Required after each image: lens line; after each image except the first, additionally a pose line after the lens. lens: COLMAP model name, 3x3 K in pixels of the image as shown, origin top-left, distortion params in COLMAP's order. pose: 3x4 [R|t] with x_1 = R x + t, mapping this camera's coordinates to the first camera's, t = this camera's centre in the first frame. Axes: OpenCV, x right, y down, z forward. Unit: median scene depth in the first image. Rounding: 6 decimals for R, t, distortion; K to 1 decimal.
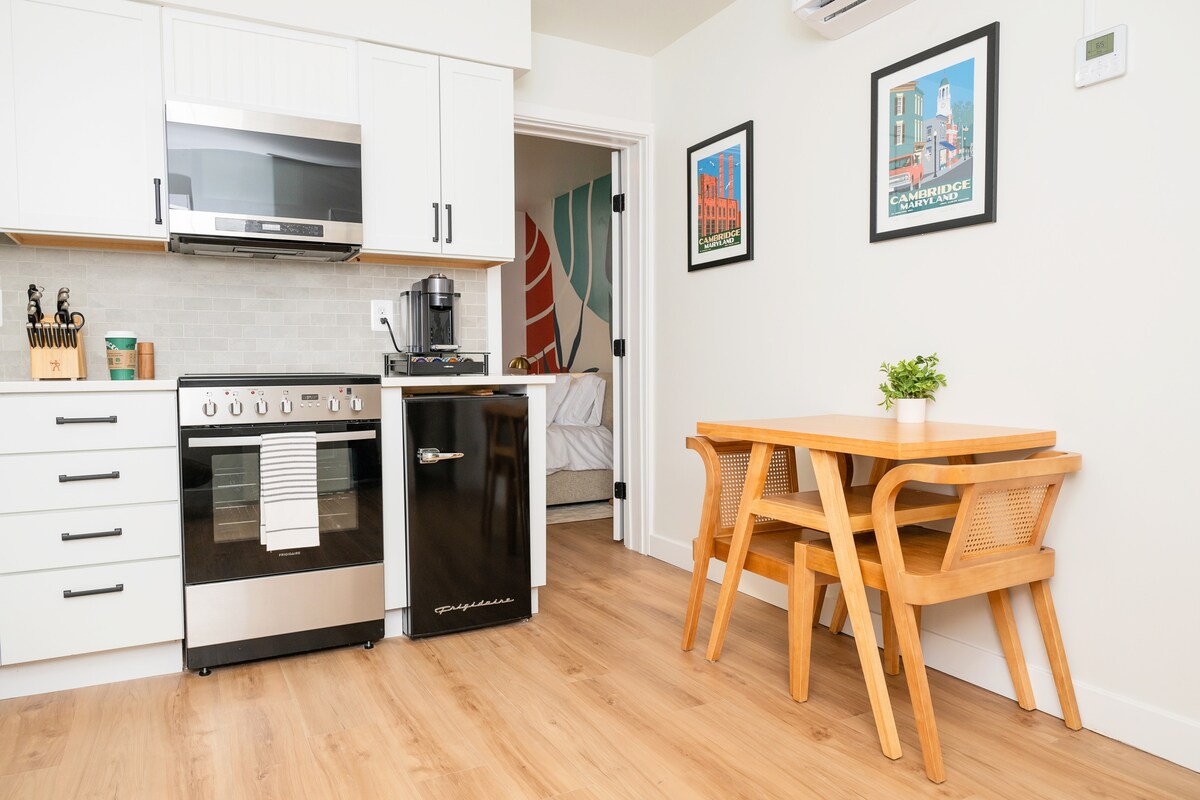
lens RADIAL K [[804.6, 0, 601.7], [0, 804.6, 397.8], [0, 0, 1]] dist [0.006180, 0.001756]
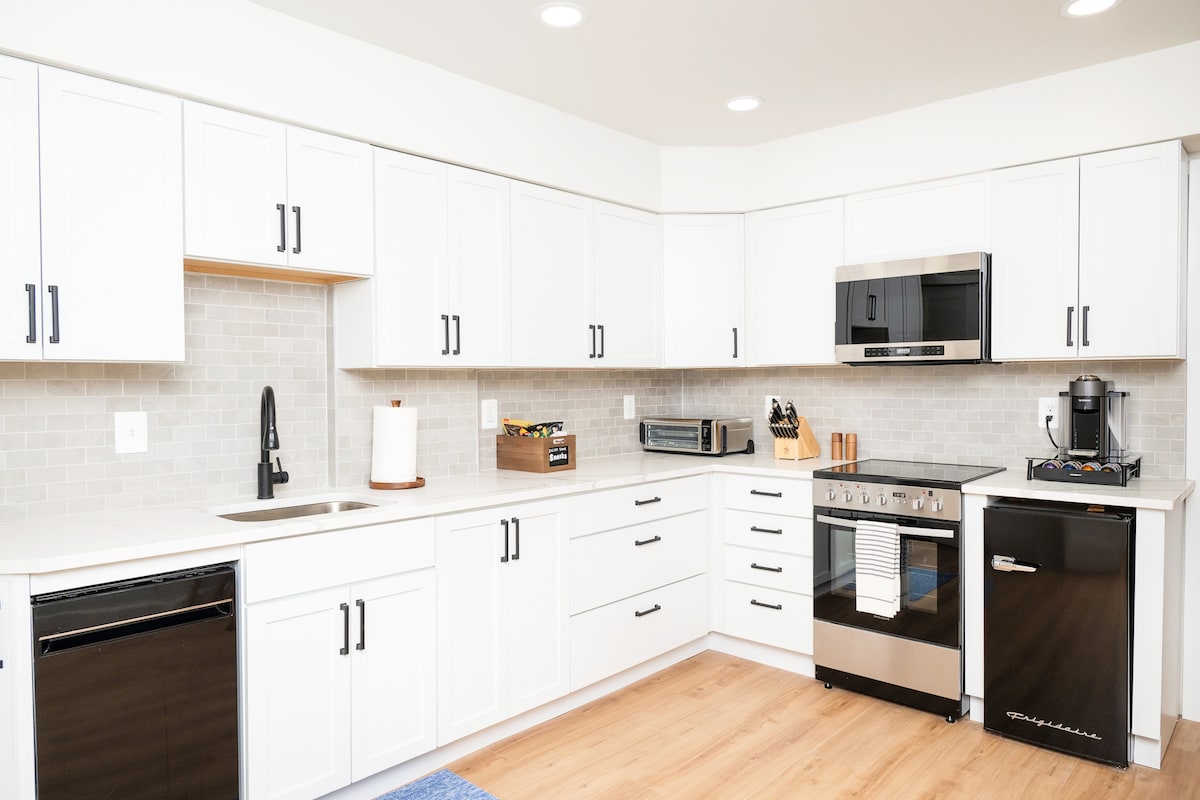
lens RADIAL K [[804.6, 0, 601.3], [0, 804.6, 398.3], [0, 0, 1]] dist [0.006180, 0.001756]
pose [[0.343486, 0.029906, -0.938682, 0.628652], [-0.033143, 0.999256, 0.019708, -0.157620], [0.938573, 0.024341, 0.344221, 0.151846]]
